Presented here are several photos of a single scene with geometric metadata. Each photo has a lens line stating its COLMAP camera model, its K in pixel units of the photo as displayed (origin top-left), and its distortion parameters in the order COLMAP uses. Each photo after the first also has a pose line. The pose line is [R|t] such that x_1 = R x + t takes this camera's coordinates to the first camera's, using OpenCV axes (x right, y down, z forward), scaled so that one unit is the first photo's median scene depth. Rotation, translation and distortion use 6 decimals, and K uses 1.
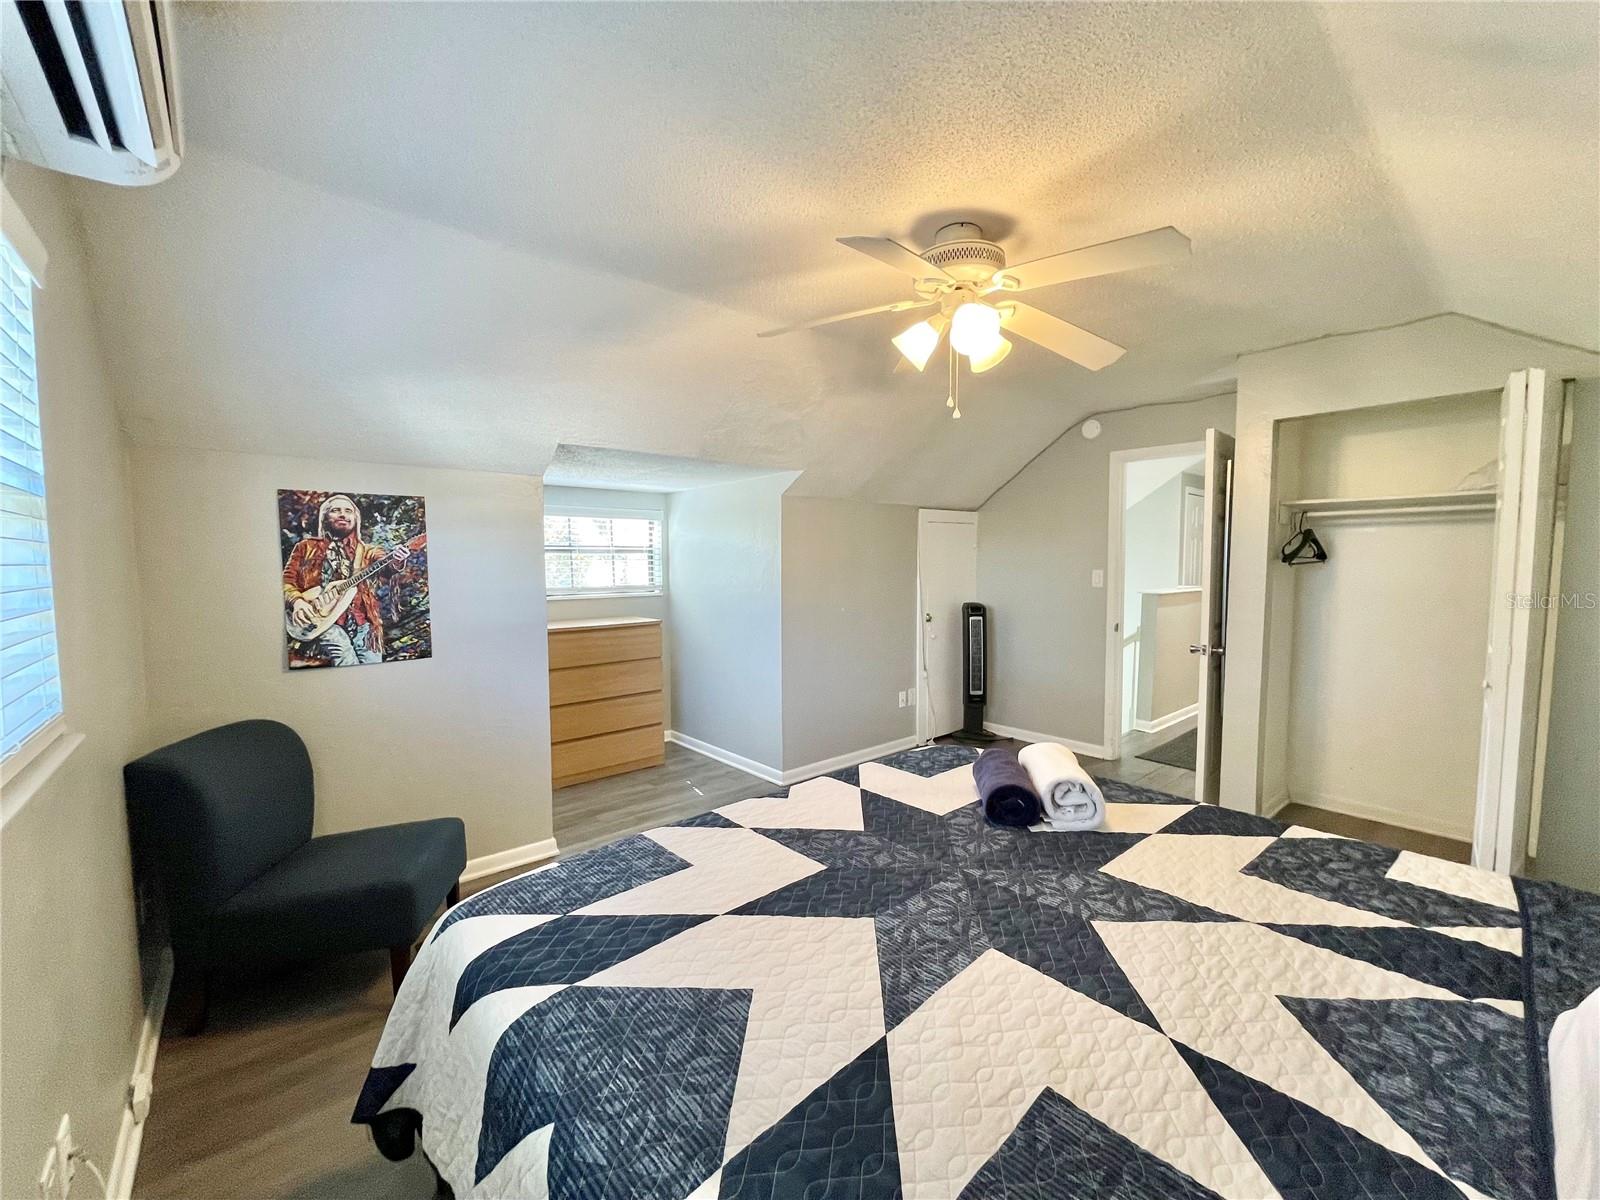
lens RADIAL K [[641.8, 0, 798.5], [0, 641.8, 604.1], [0, 0, 1]] dist [-0.002447, 0.000770]
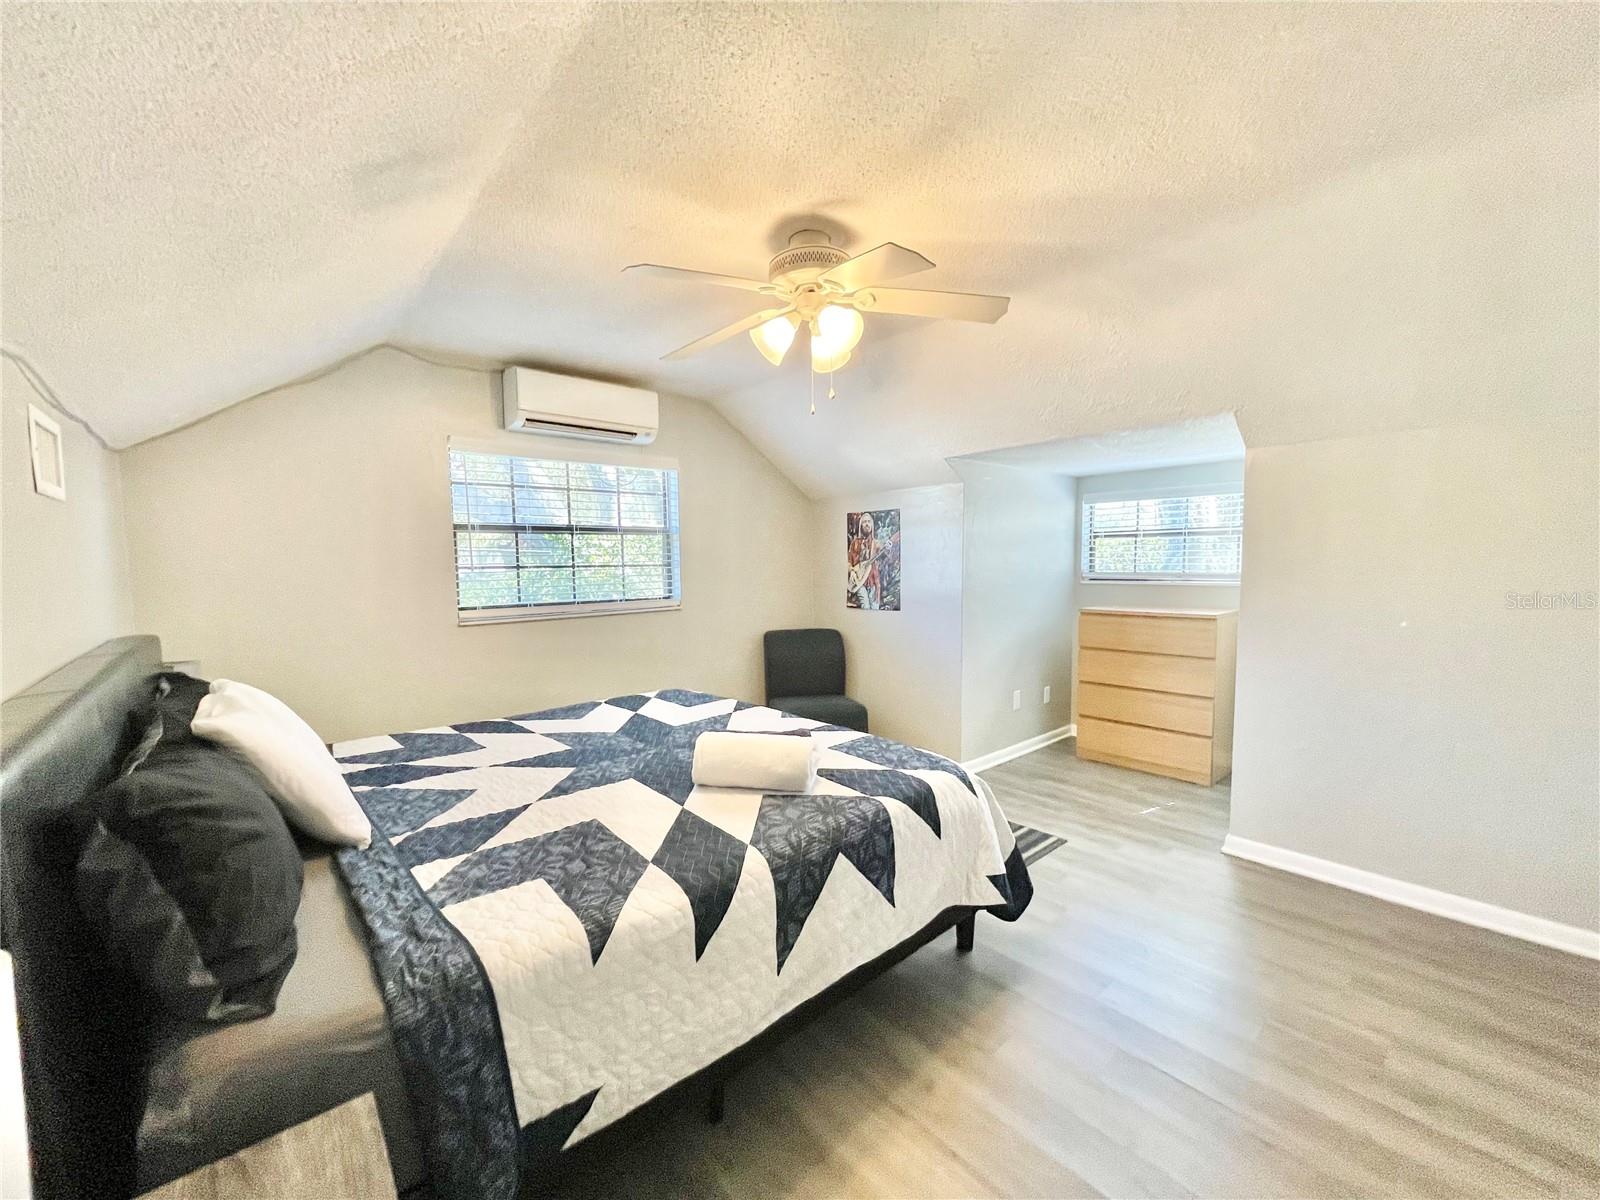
lens RADIAL K [[641.8, 0, 795.1], [0, 641.8, 604.2], [0, 0, 1]] dist [-0.002447, 0.000770]
pose [[0.007541, 0.076362, -0.997052, 1.111030], [-0.050778, 0.995823, 0.075884, -0.043958], [0.998682, 0.050056, 0.011387, 0.812559]]
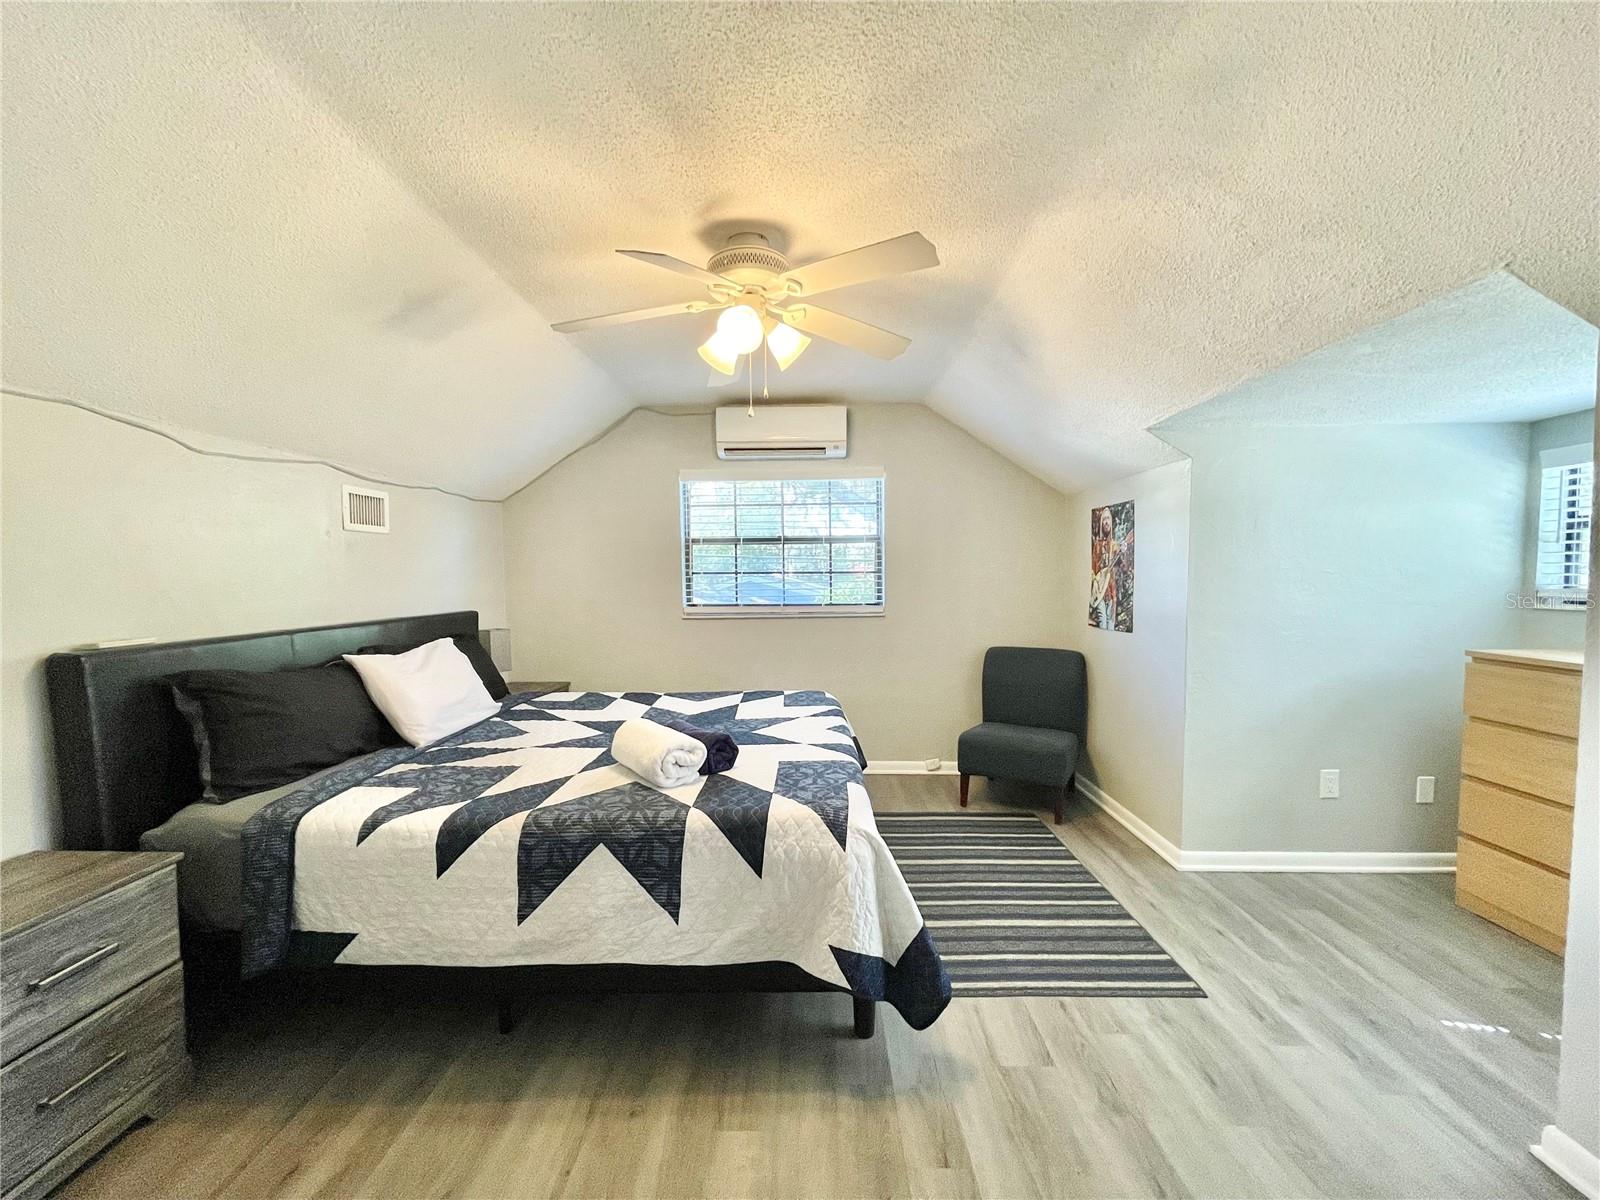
lens RADIAL K [[641.8, 0, 799.4], [0, 641.8, 604.4], [0, 0, 1]] dist [-0.002447, 0.000770]
pose [[-0.665016, 0.047891, -0.745292, 0.827226], [-0.033568, 0.995017, 0.093890, -0.069318], [0.746074, 0.087456, -0.660094, 1.484066]]
